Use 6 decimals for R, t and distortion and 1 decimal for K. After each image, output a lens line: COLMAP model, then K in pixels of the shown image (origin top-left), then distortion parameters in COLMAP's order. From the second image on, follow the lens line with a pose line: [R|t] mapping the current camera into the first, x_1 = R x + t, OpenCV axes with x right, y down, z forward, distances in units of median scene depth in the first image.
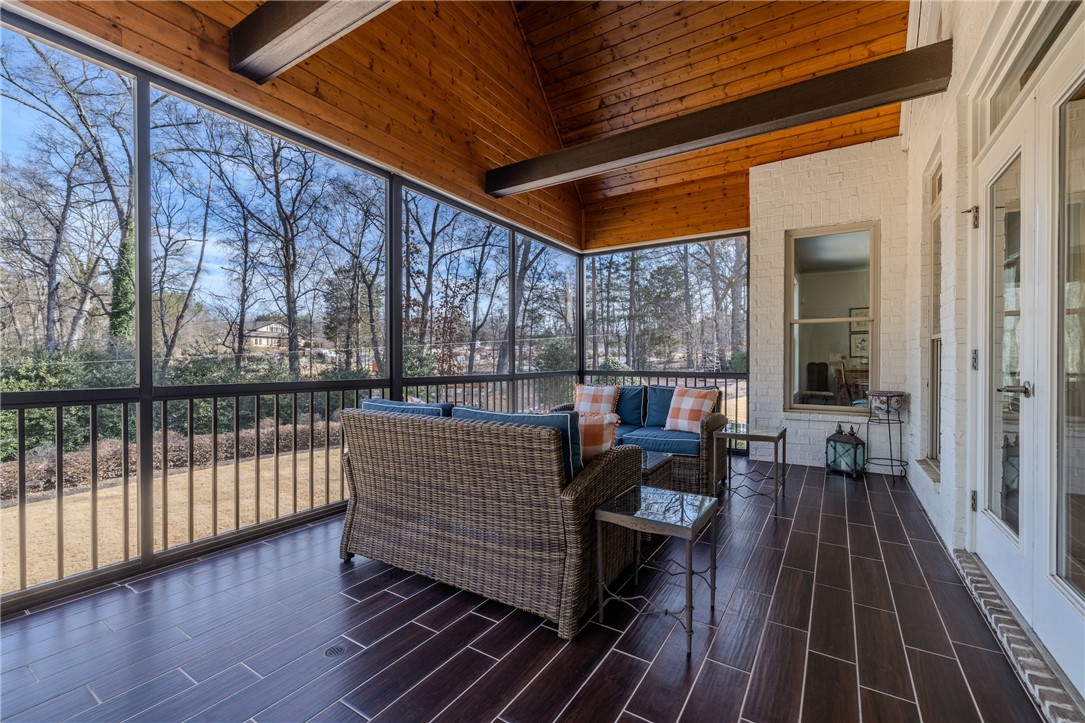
lens RADIAL K [[455.5, 0, 544.4], [0, 455.5, 360.5], [0, 0, 1]] dist [0.000912, 0.000128]
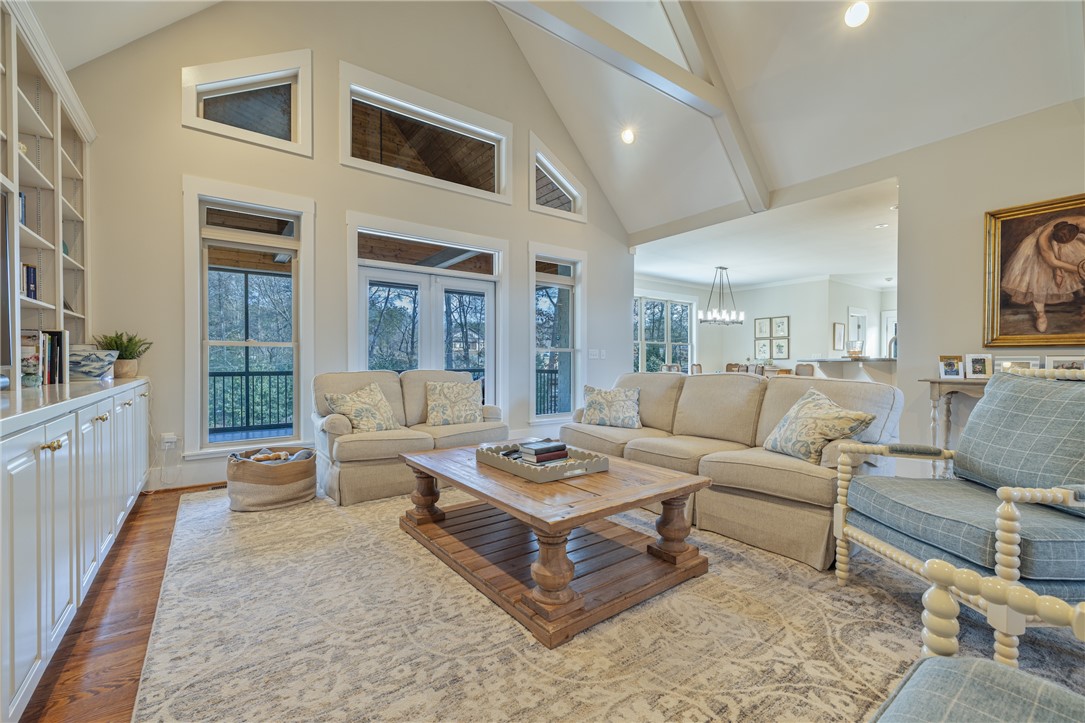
lens RADIAL K [[455.5, 0, 544.5], [0, 455.5, 362.2], [0, 0, 1]] dist [0.000912, 0.000128]
pose [[0.931774, 0.000870, -0.363037, 2.149828], [0.000621, 0.999992, 0.003990, -0.018156], [0.363038, -0.003943, 0.931766, -1.169307]]
